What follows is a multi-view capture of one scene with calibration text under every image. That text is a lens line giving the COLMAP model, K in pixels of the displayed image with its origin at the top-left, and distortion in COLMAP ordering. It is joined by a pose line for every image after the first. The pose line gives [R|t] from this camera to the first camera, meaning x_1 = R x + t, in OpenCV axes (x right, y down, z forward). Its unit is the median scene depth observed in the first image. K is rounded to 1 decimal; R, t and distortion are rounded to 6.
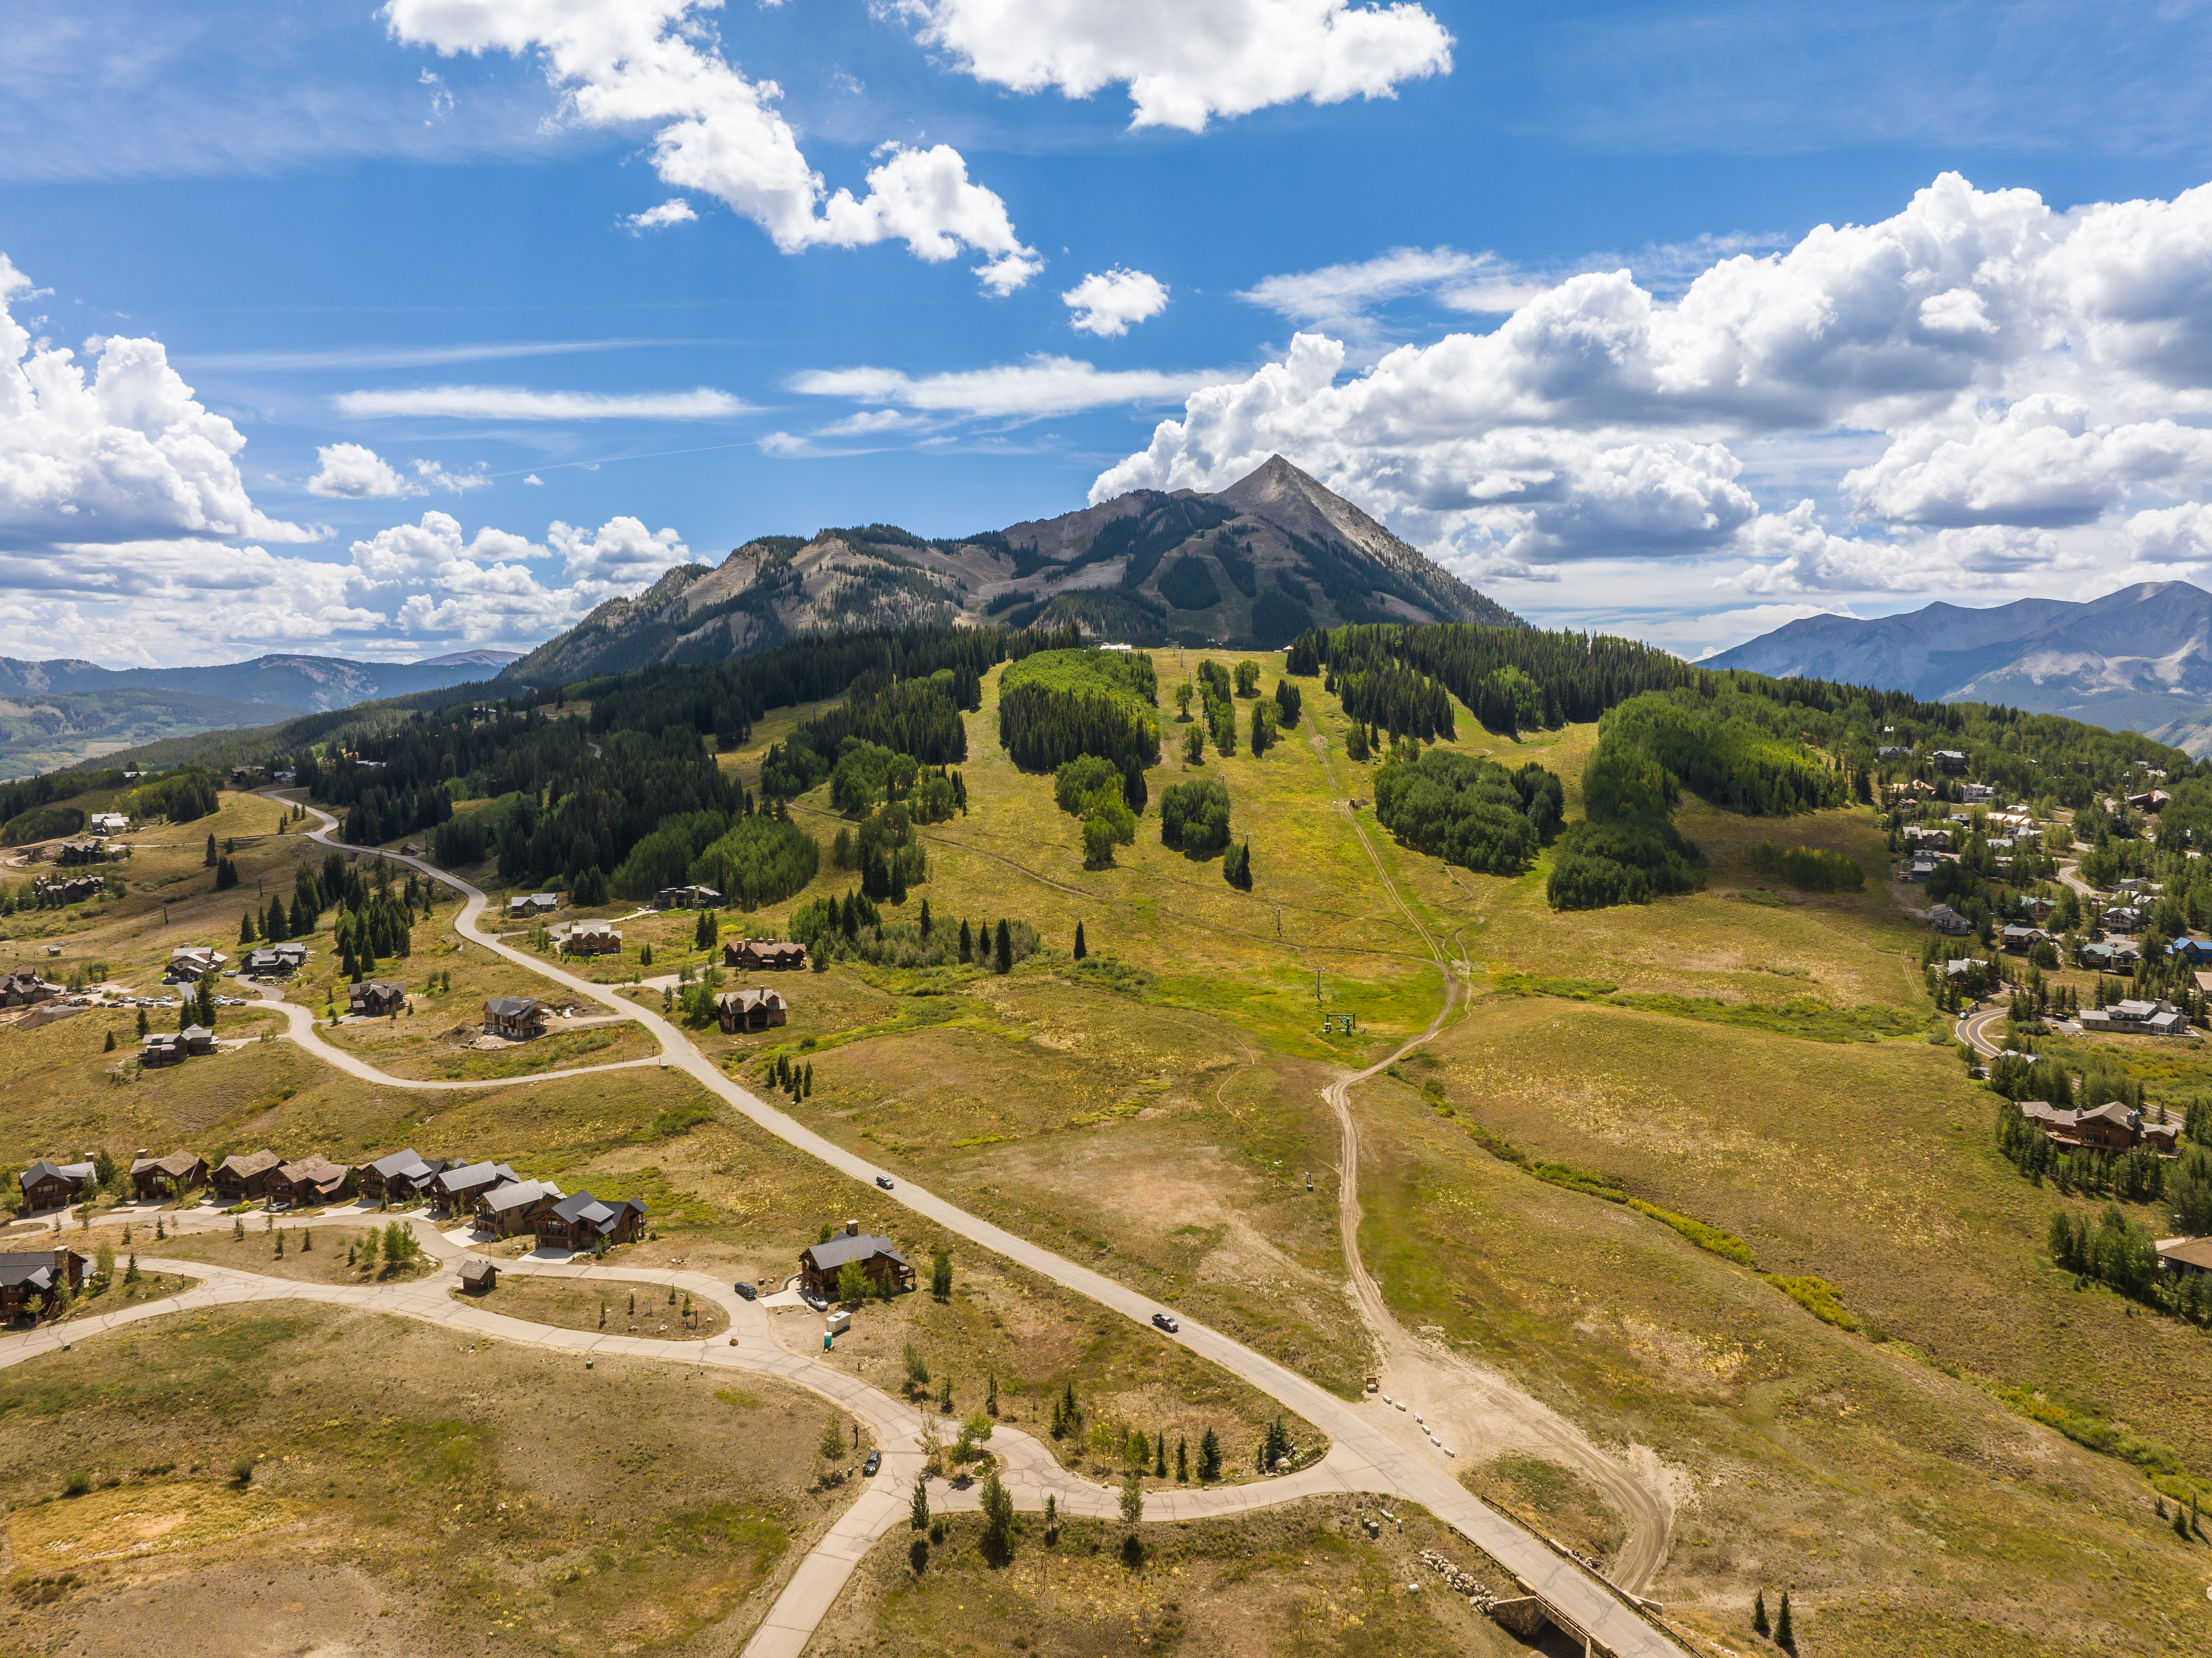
lens RADIAL K [[1566.9, 0, 1106.0], [0, 1566.9, 829.0], [0, 0, 1]] dist [-0.030985, -0.007695]
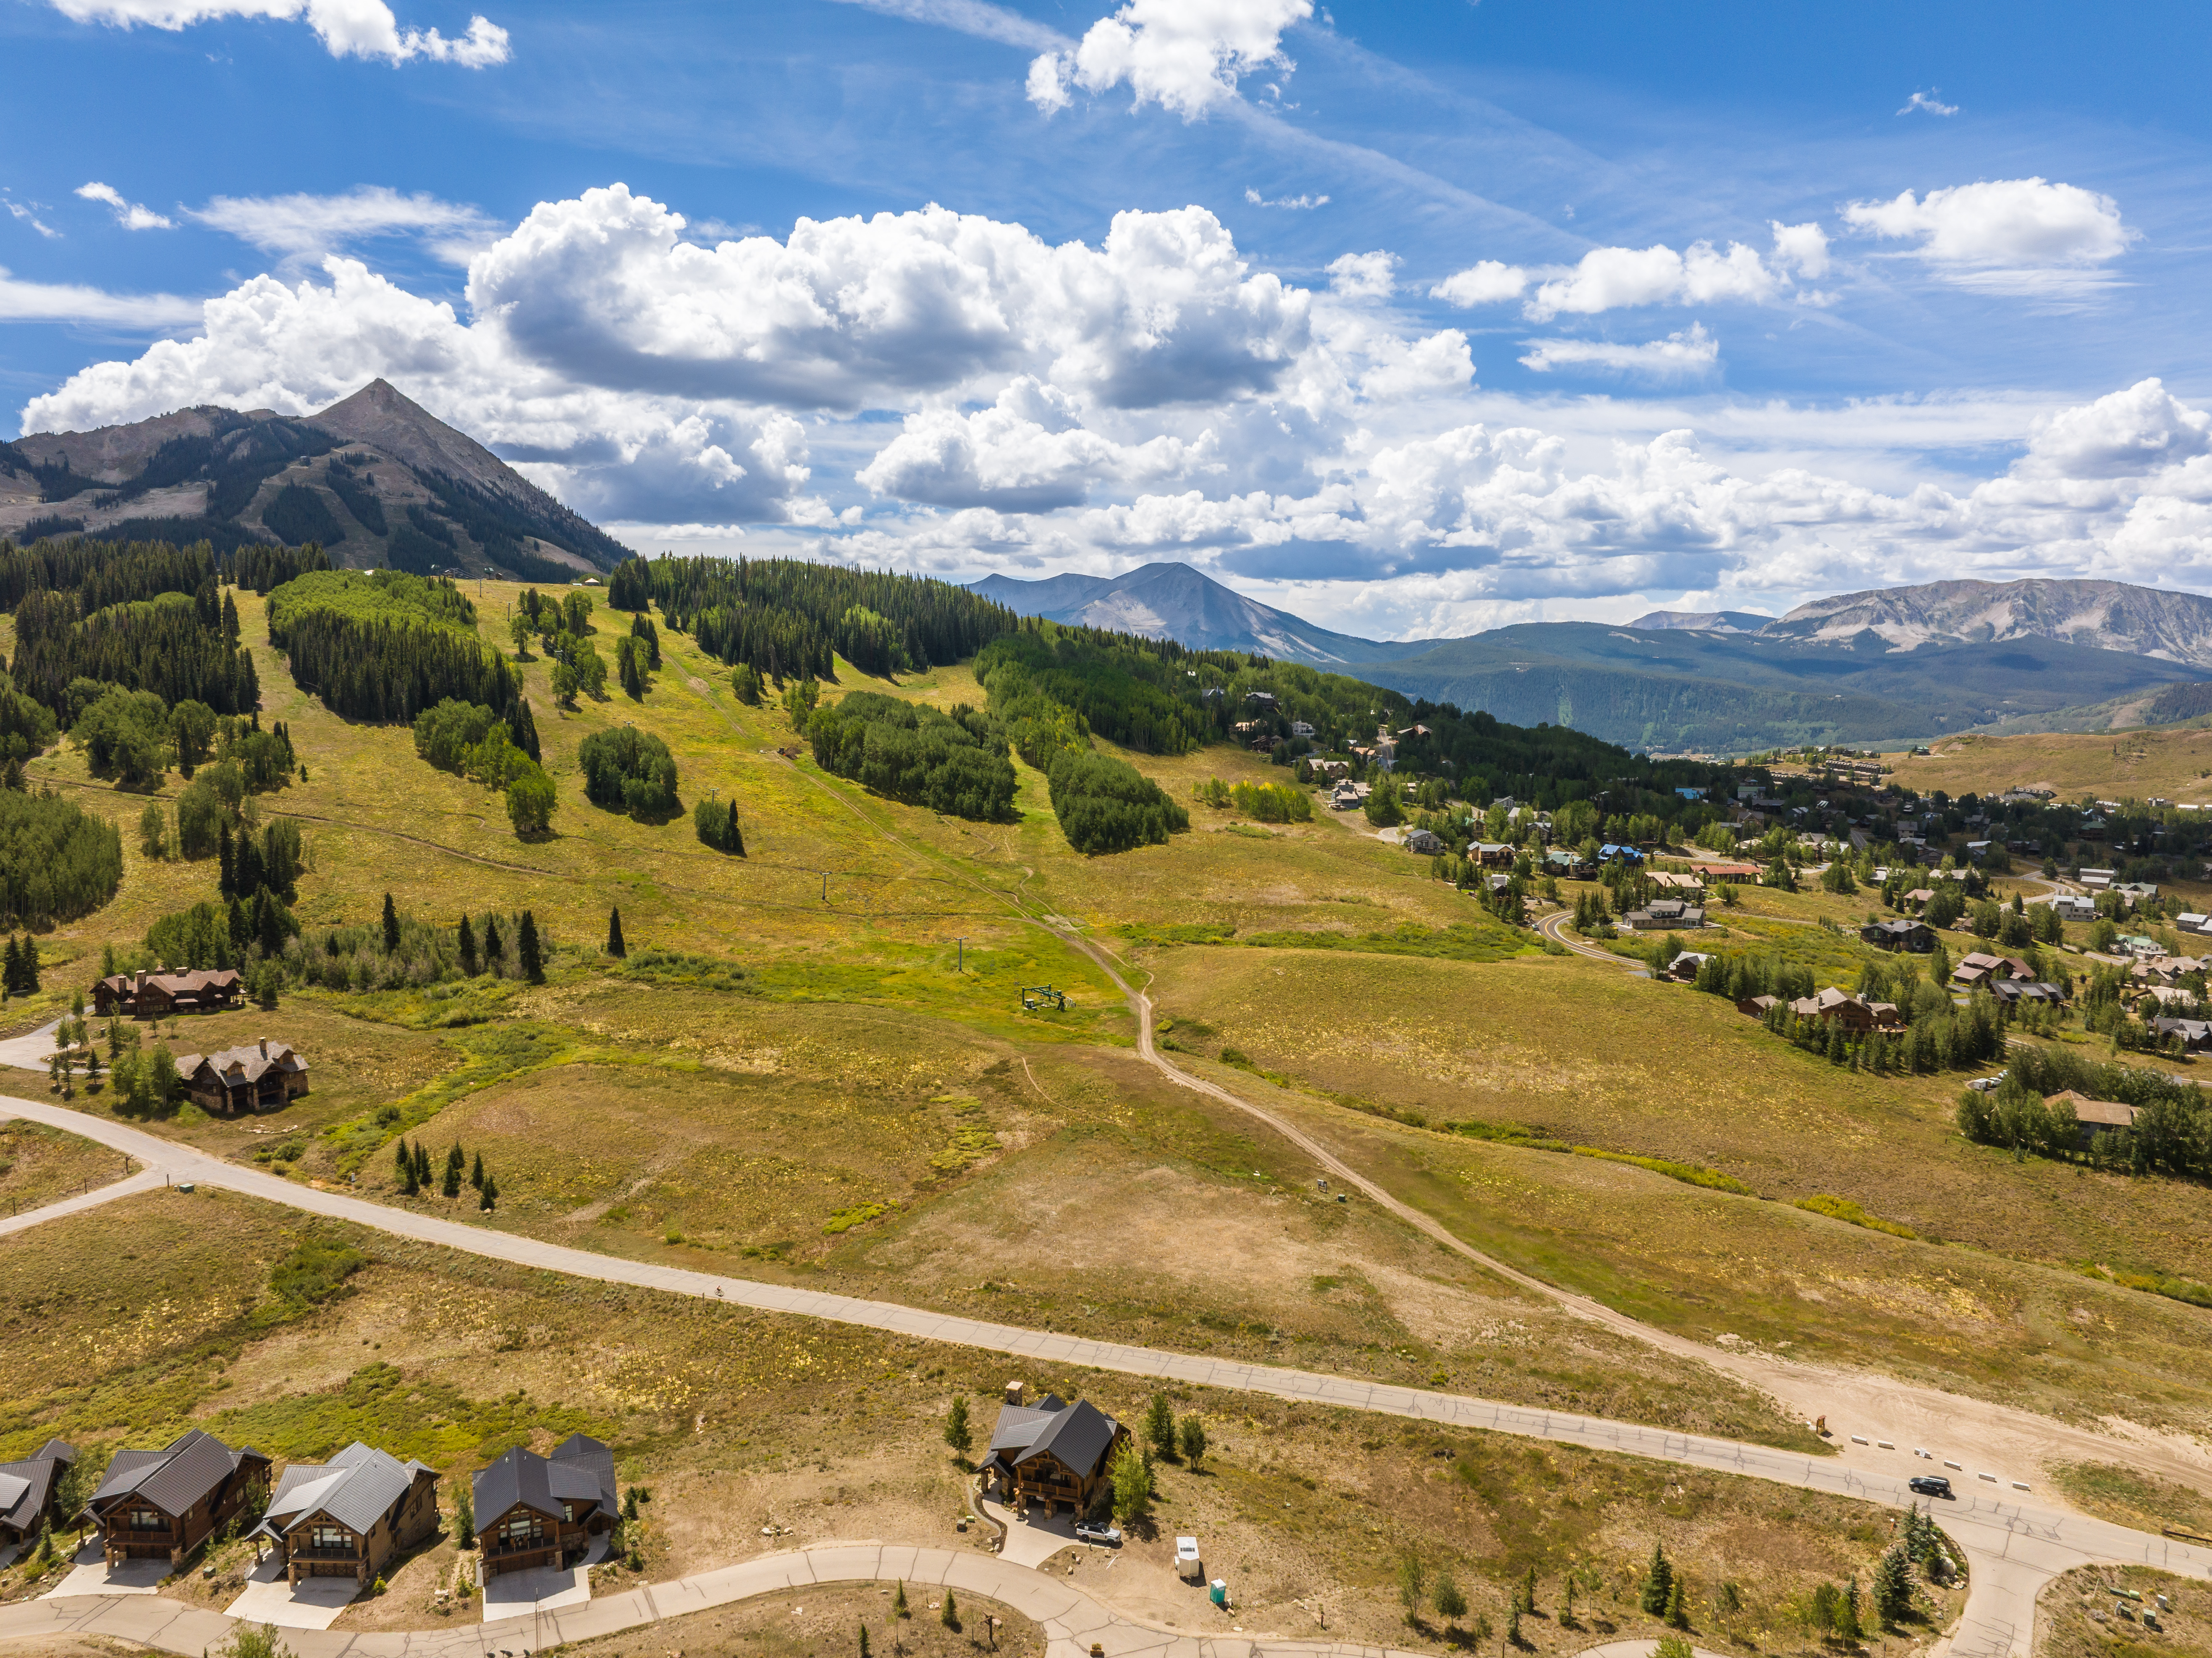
lens RADIAL K [[1566.9, 0, 1106.0], [0, 1566.9, 829.0], [0, 0, 1]] dist [-0.030985, -0.007695]
pose [[0.834008, -0.051441, 0.549349, -0.151914], [0.039317, 0.998654, 0.033823, 0.003432], [-0.550350, -0.006610, 0.834908, 0.151699]]
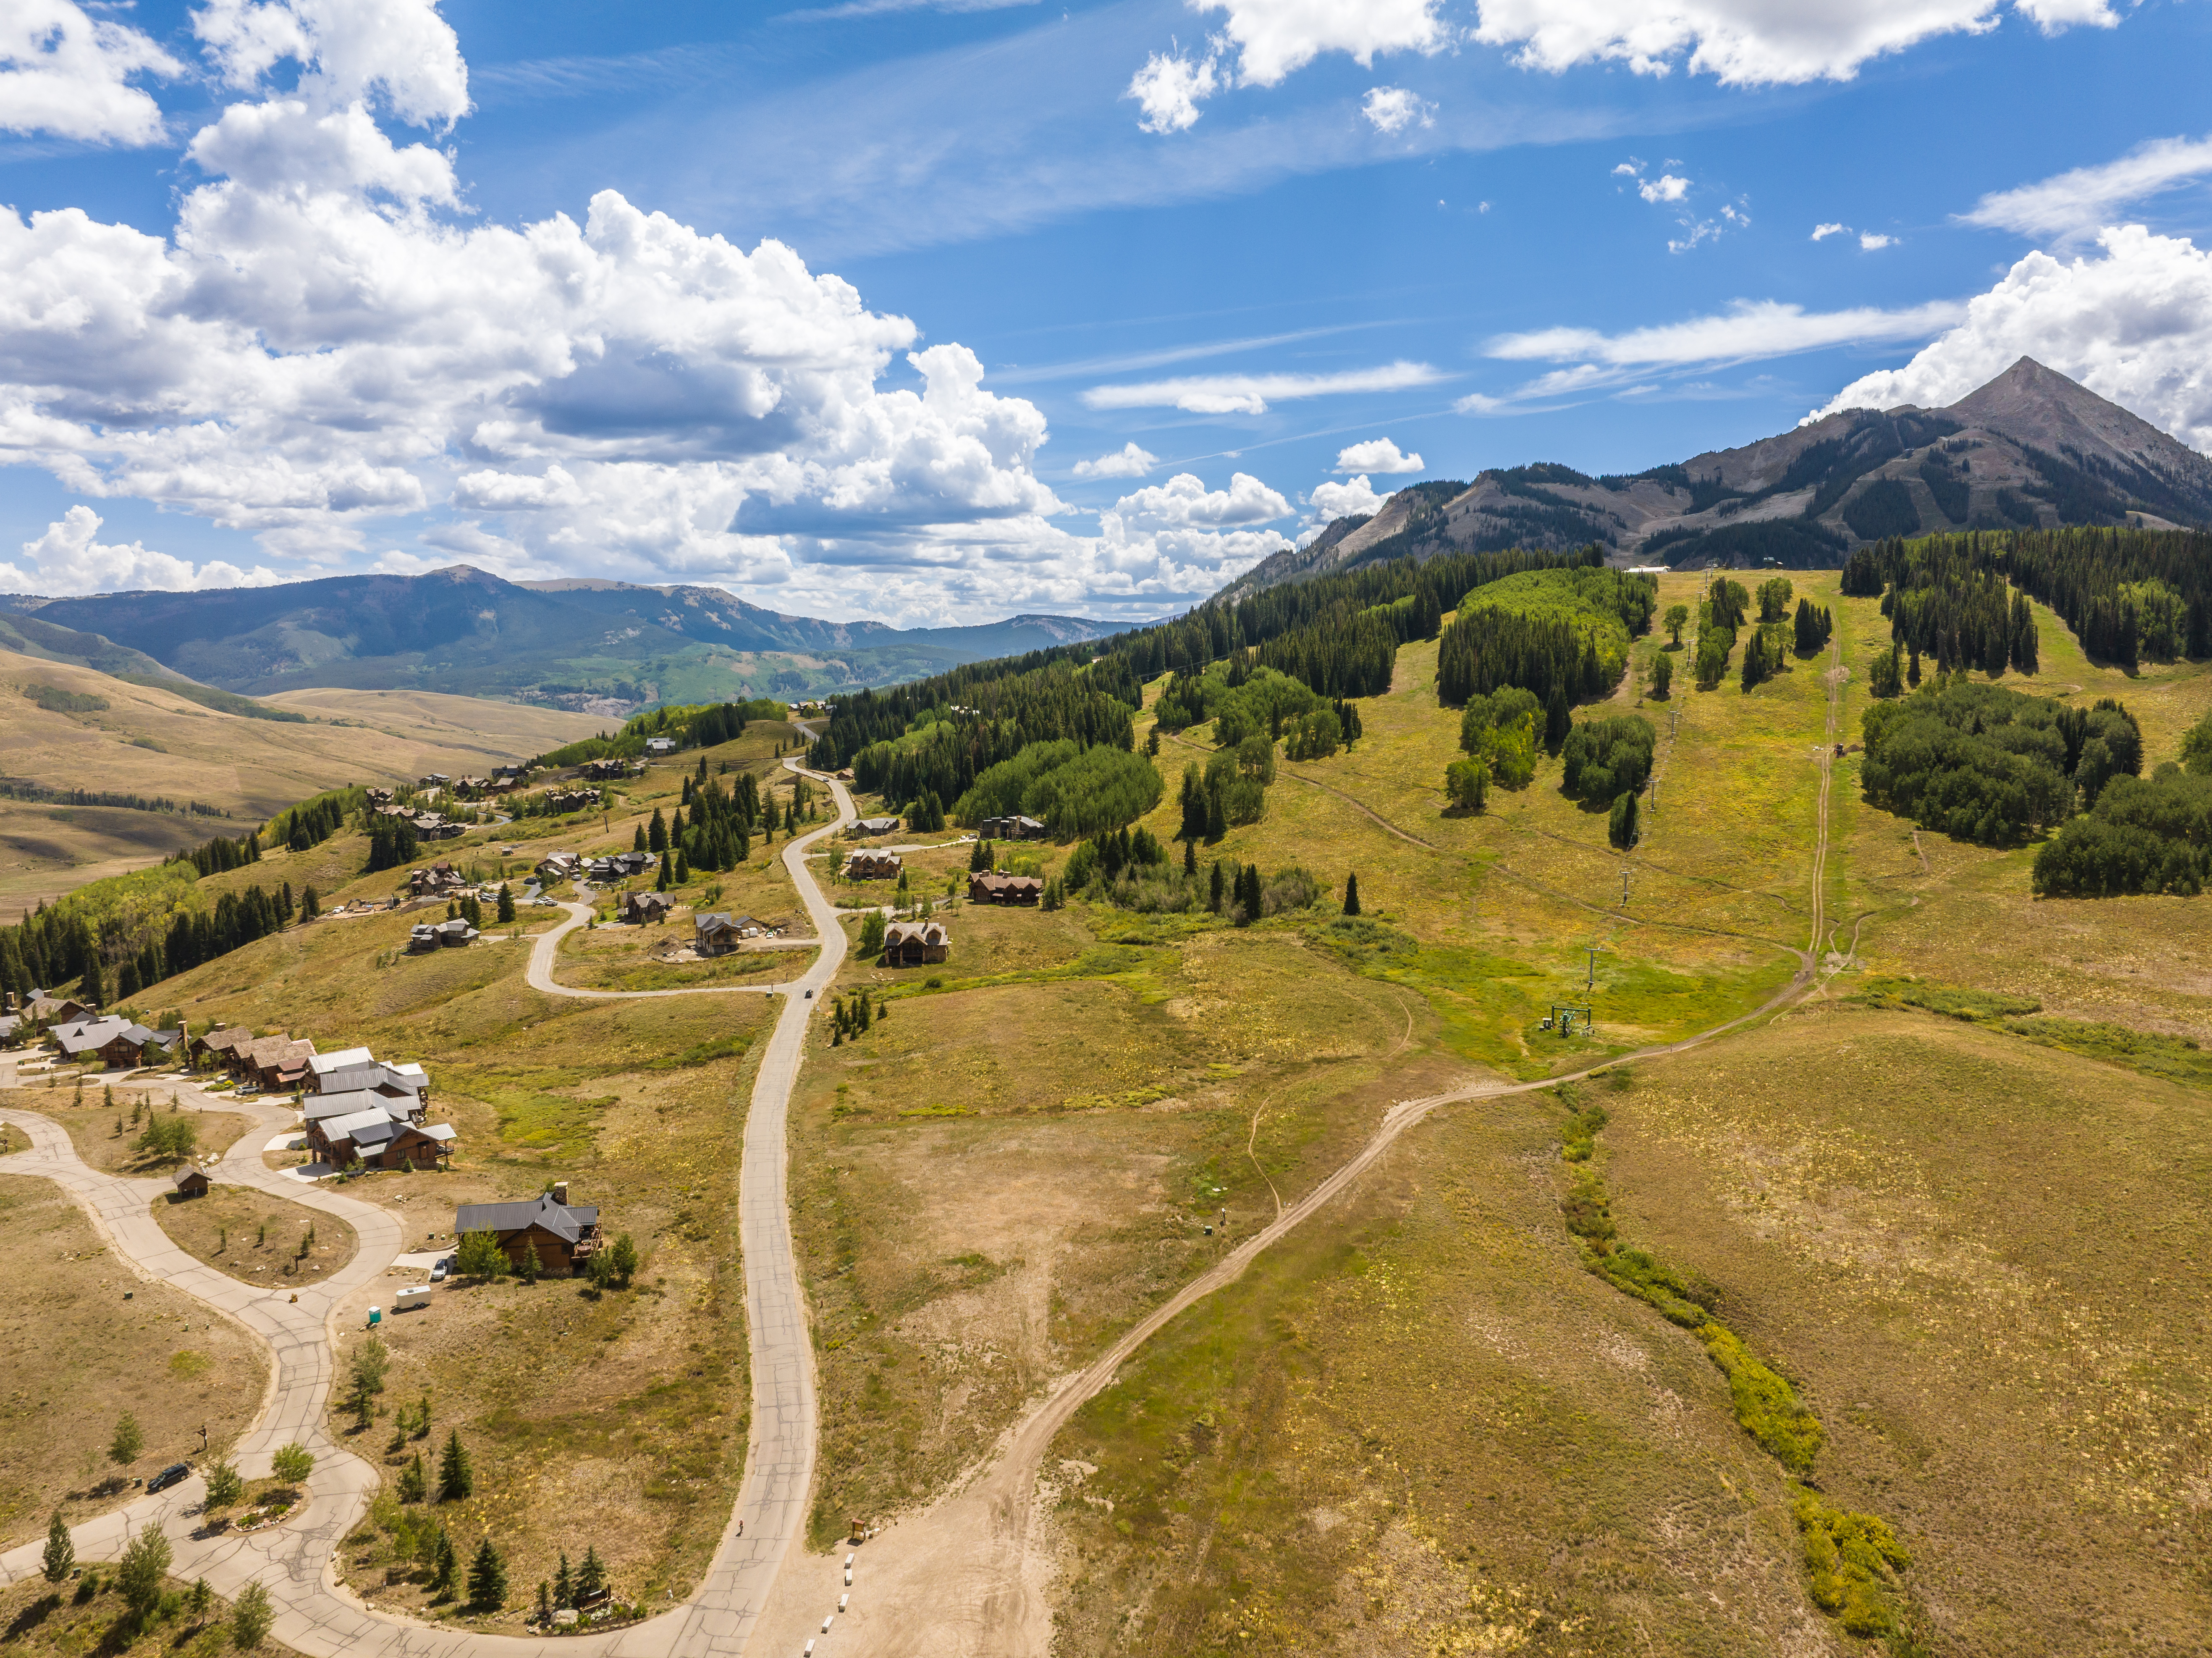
lens RADIAL K [[1557.3, 0, 1106.0], [0, 1557.3, 829.0], [0, 0, 1]] dist [-0.036458, -0.009947]
pose [[0.894839, 0.043158, -0.444297, 0.152982], [-0.030874, 0.998916, 0.034850, 0.006934], [0.445320, -0.017468, 0.895201, 0.126136]]
